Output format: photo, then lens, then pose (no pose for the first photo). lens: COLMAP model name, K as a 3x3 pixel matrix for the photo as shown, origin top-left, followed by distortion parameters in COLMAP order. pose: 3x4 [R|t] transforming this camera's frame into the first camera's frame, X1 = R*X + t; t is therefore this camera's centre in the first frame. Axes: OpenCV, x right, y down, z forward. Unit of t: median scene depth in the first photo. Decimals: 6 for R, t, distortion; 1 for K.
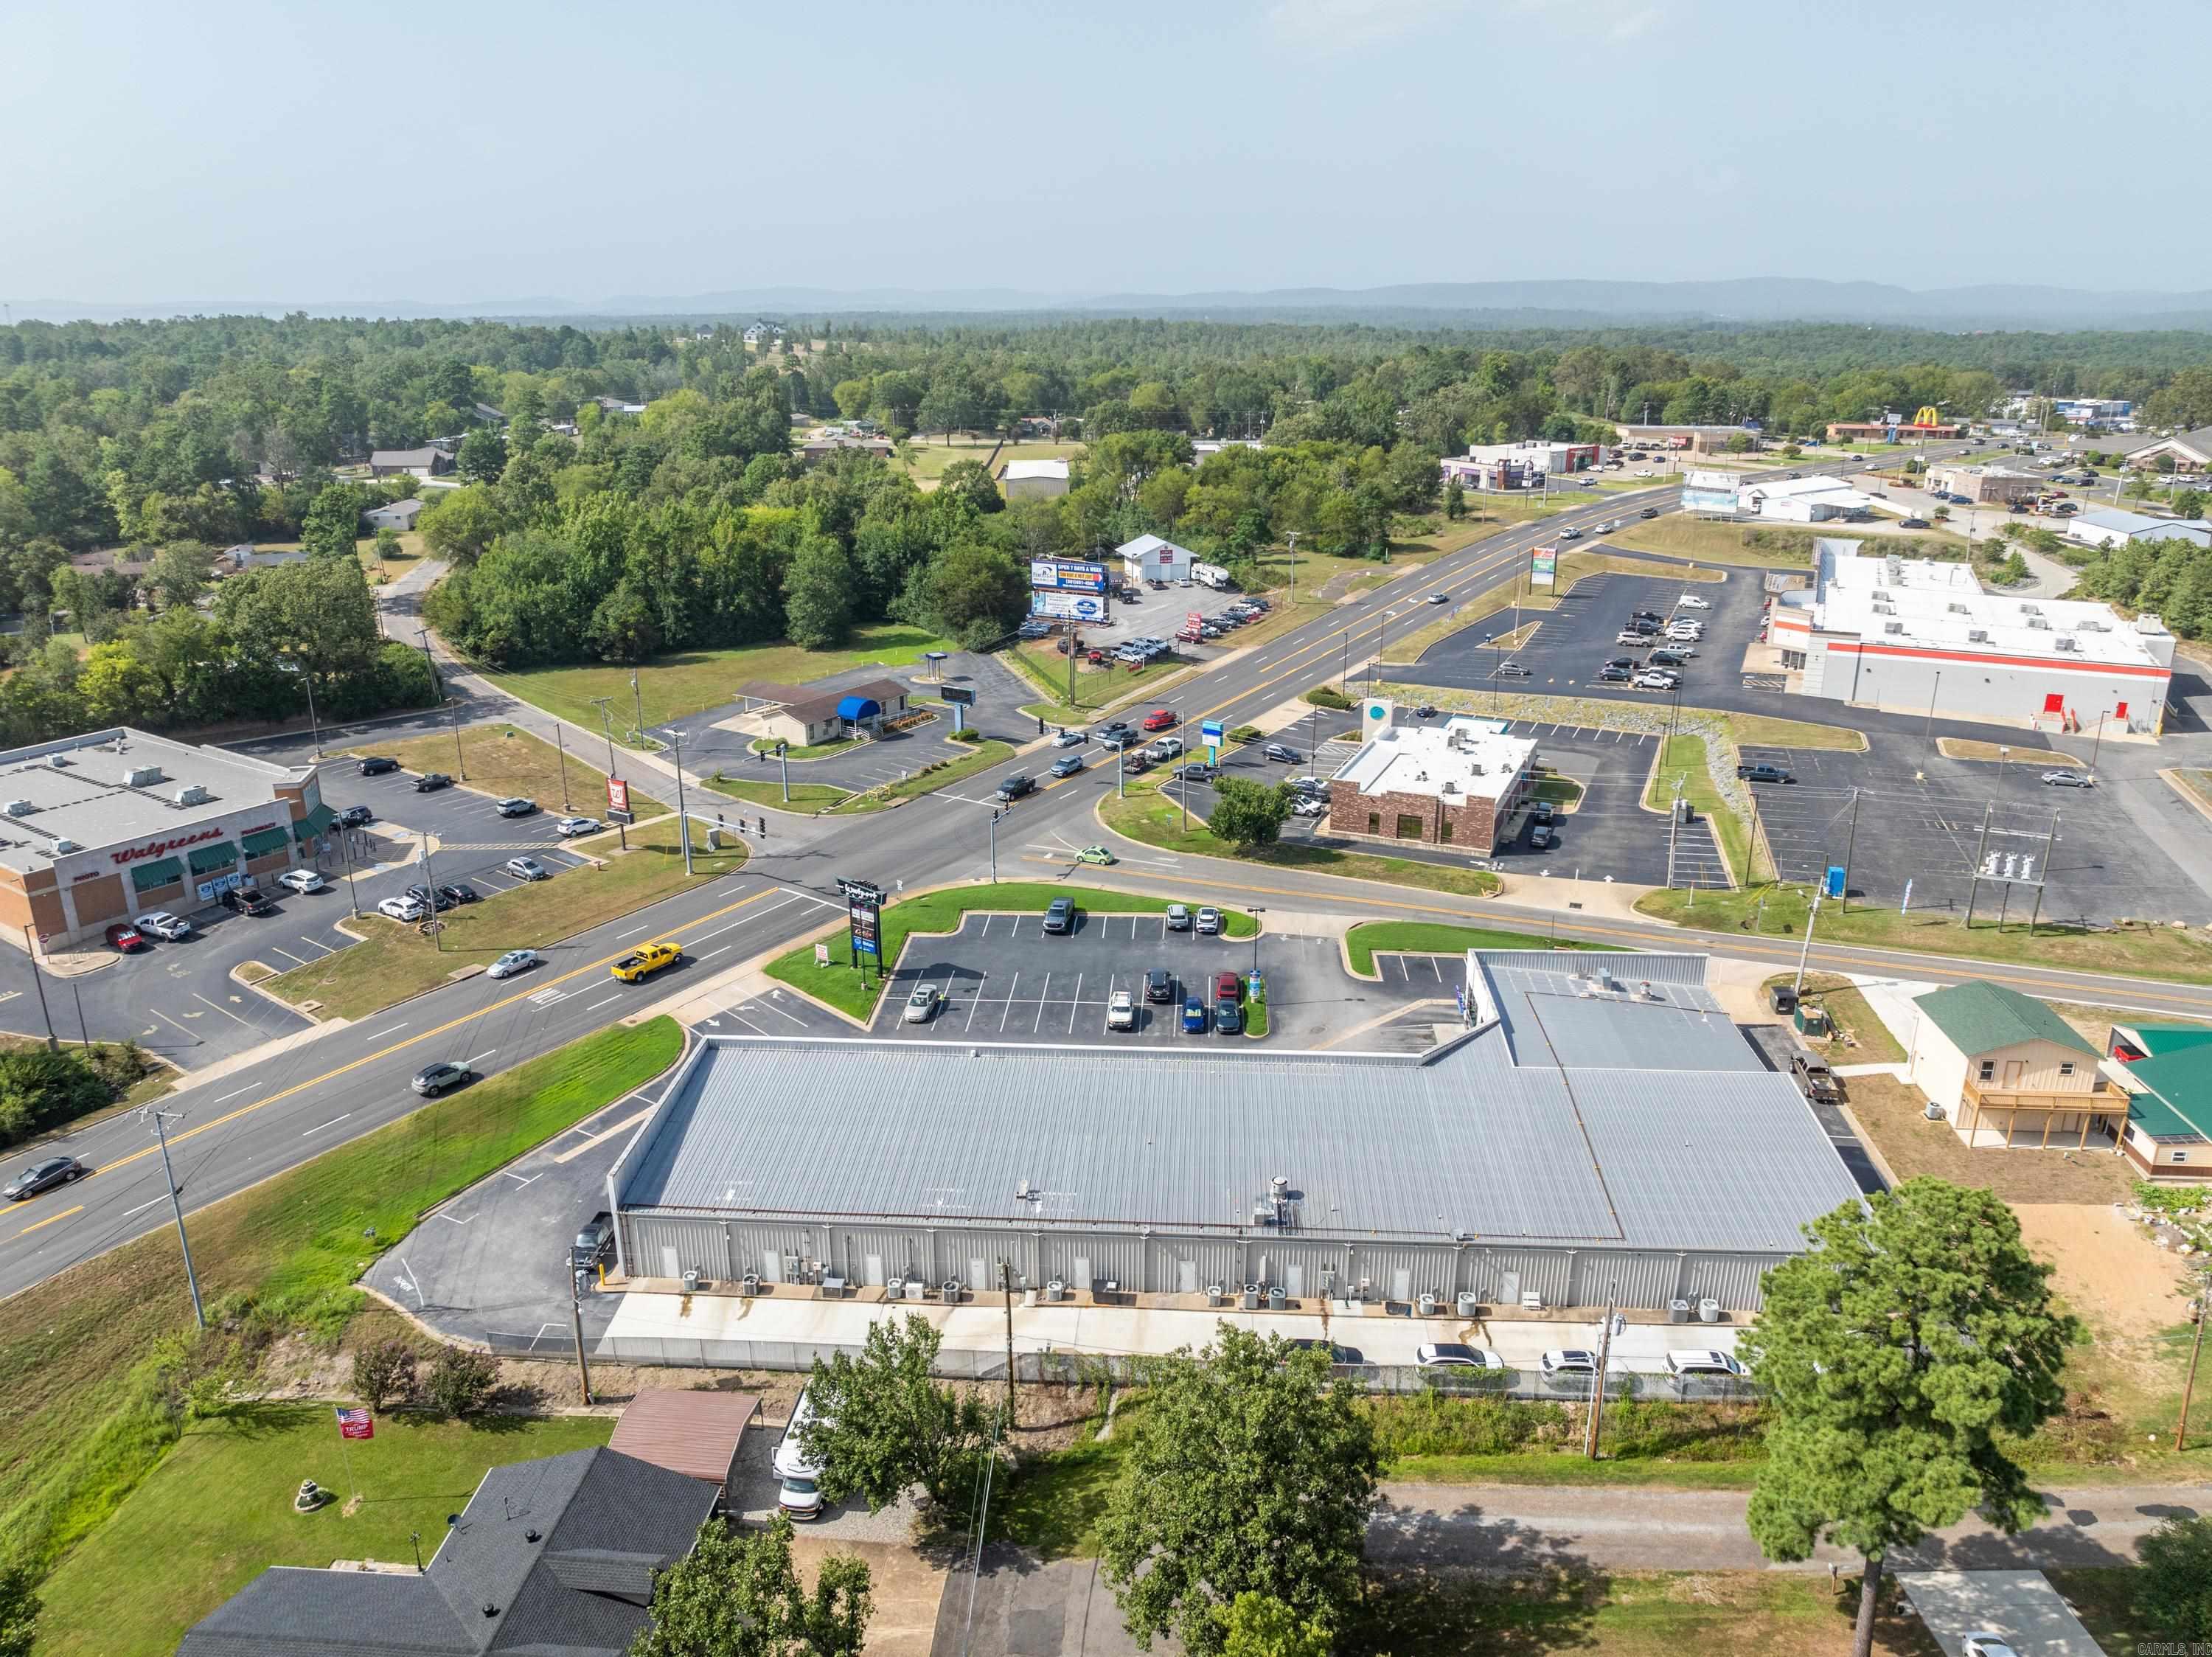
lens RADIAL K [[1548.8, 0, 1106.0], [0, 1548.8, 828.5], [0, 0, 1]] dist [-0.035816, 0.001762]
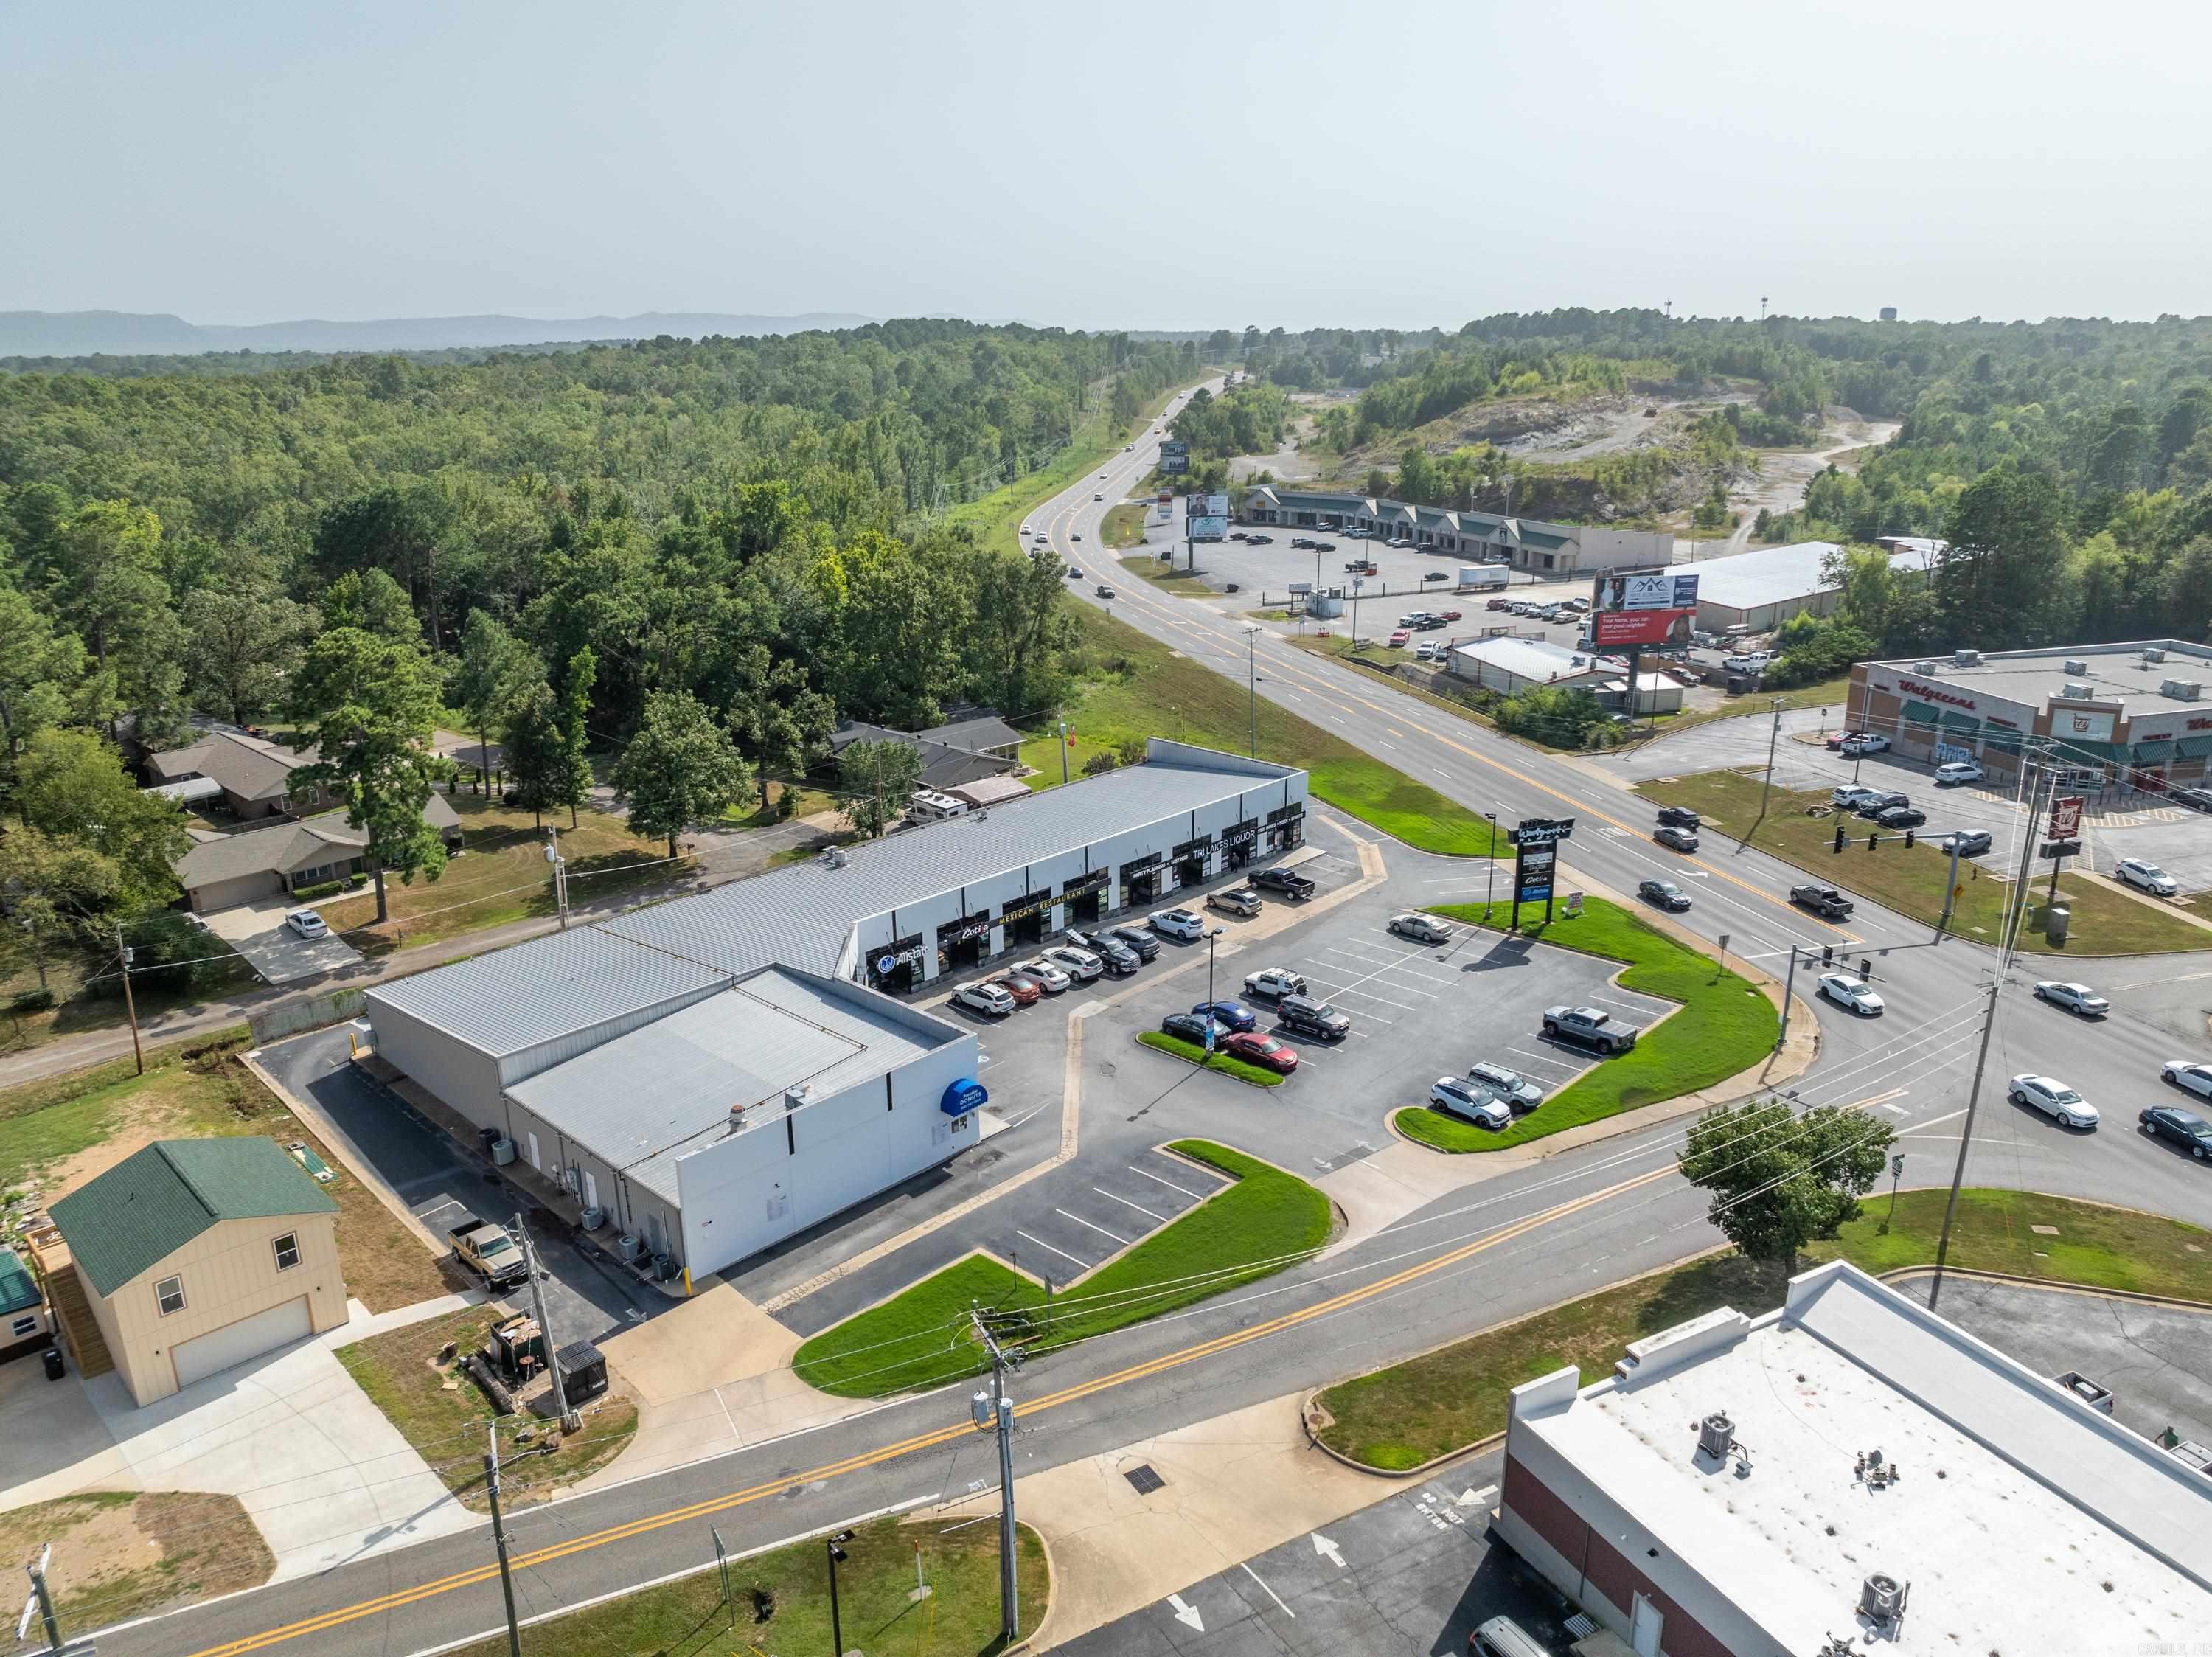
lens RADIAL K [[1548.8, 0, 1106.0], [0, 1548.8, 828.5], [0, 0, 1]] dist [-0.035816, 0.001762]
pose [[-0.637830, 0.241368, -0.731379, 0.529867], [-0.235532, 0.842998, 0.483610, -0.270235], [0.733279, 0.480724, -0.480839, 1.033207]]
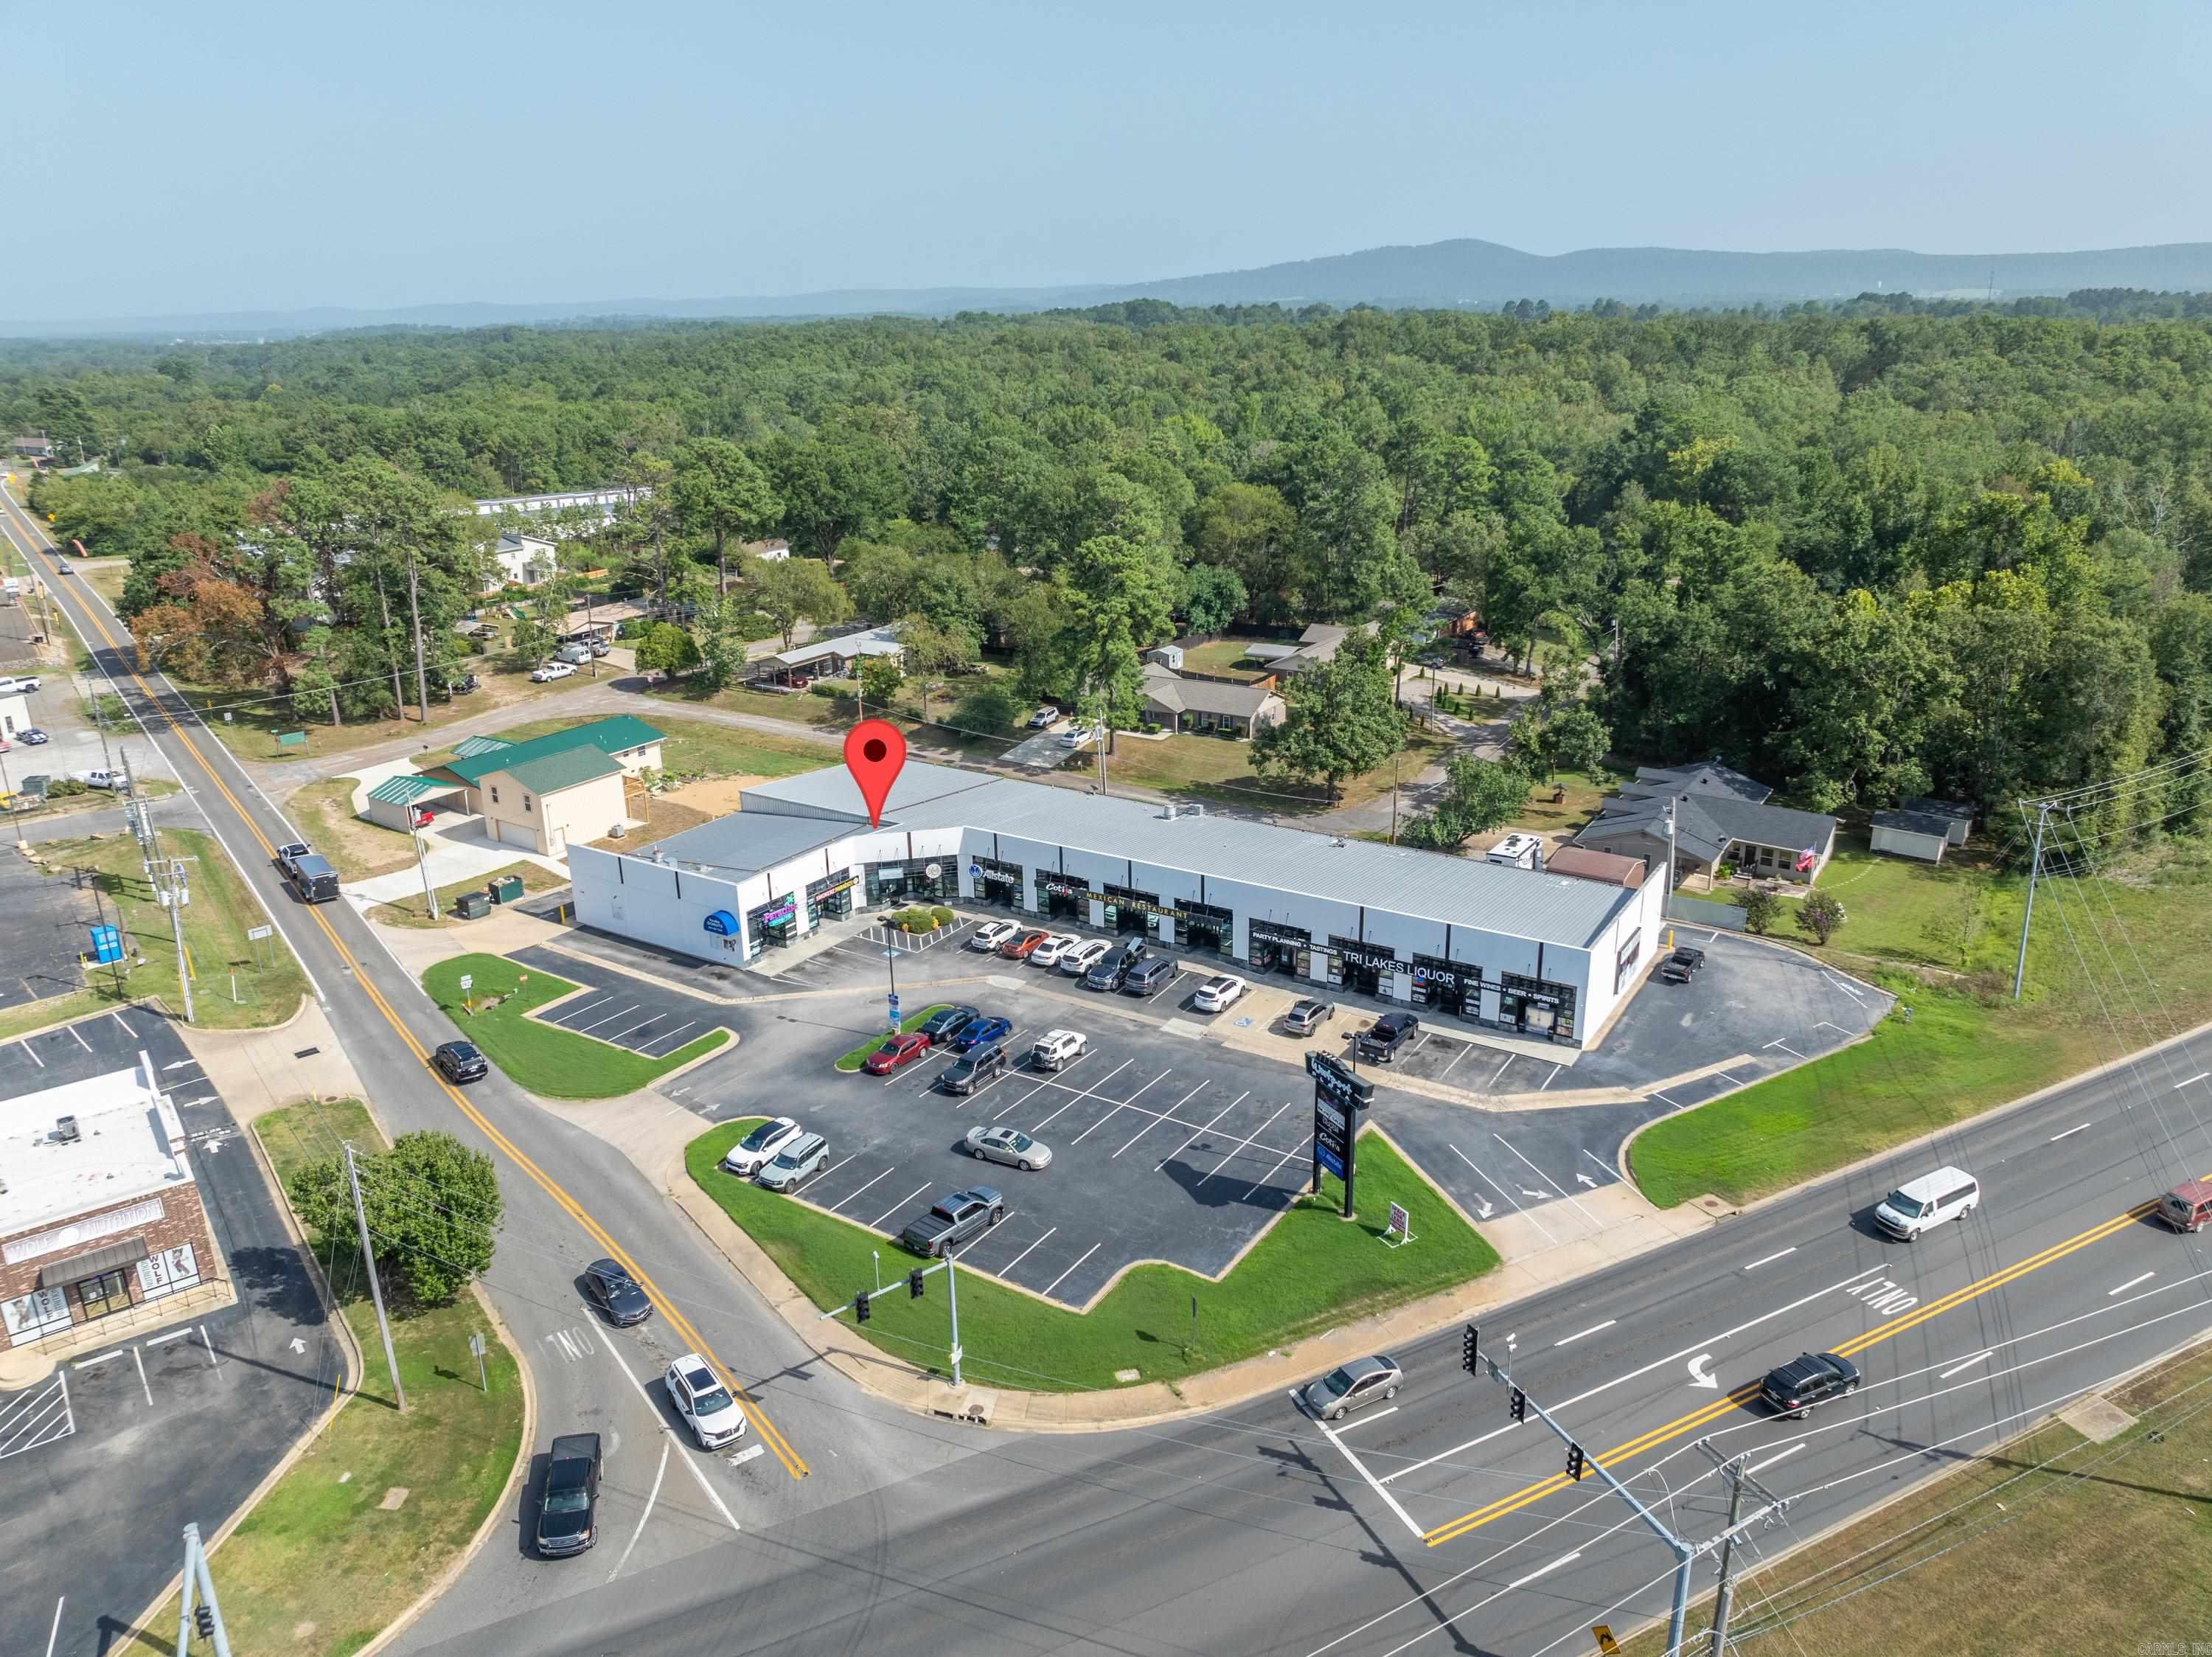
lens RADIAL K [[1548.8, 0, 1106.0], [0, 1548.8, 828.5], [0, 0, 1]] dist [-0.035816, 0.001762]
pose [[-0.874845, -0.136581, 0.464749, -0.288341], [0.176689, 0.803351, 0.568690, -0.331190], [-0.451029, 0.579632, -0.678675, 1.162985]]
